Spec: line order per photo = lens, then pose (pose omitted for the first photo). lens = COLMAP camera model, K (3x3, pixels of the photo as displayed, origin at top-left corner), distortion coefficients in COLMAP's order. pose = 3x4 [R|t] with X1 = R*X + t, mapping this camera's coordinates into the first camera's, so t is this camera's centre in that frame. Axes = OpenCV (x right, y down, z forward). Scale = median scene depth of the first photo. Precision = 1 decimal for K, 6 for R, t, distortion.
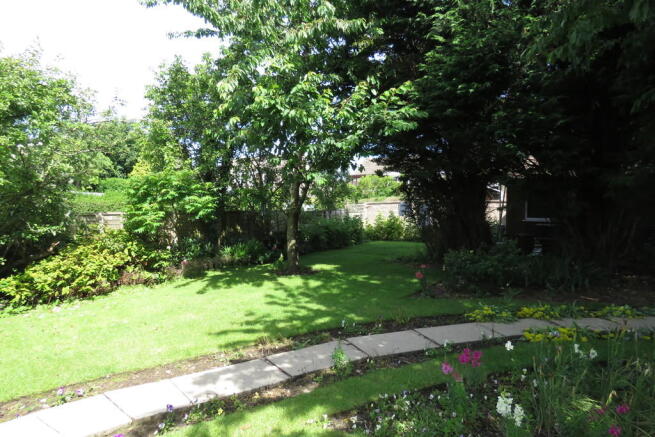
lens RADIAL K [[422.0, 0, 328.8], [0, 422.0, 219.2], [0, 0, 1]] dist [-0.003062, 0.003710]
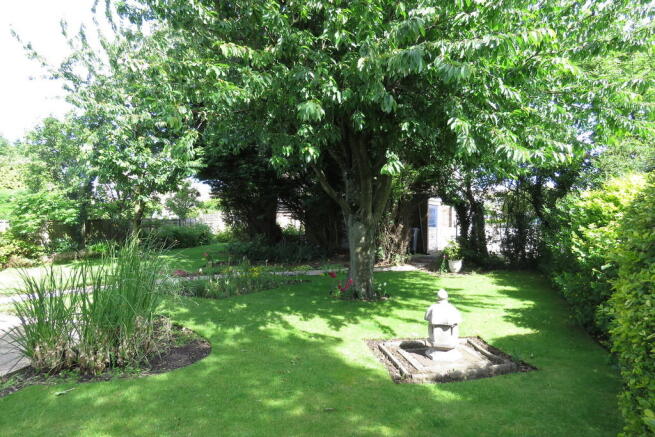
lens RADIAL K [[422.0, 0, 325.9], [0, 422.0, 215.7], [0, 0, 1]] dist [-0.003062, 0.003710]
pose [[0.972226, -0.001406, 0.234041, 0.248214], [0.007700, 0.999633, -0.025982, 0.015124], [-0.233919, 0.027063, 0.971879, -0.695791]]
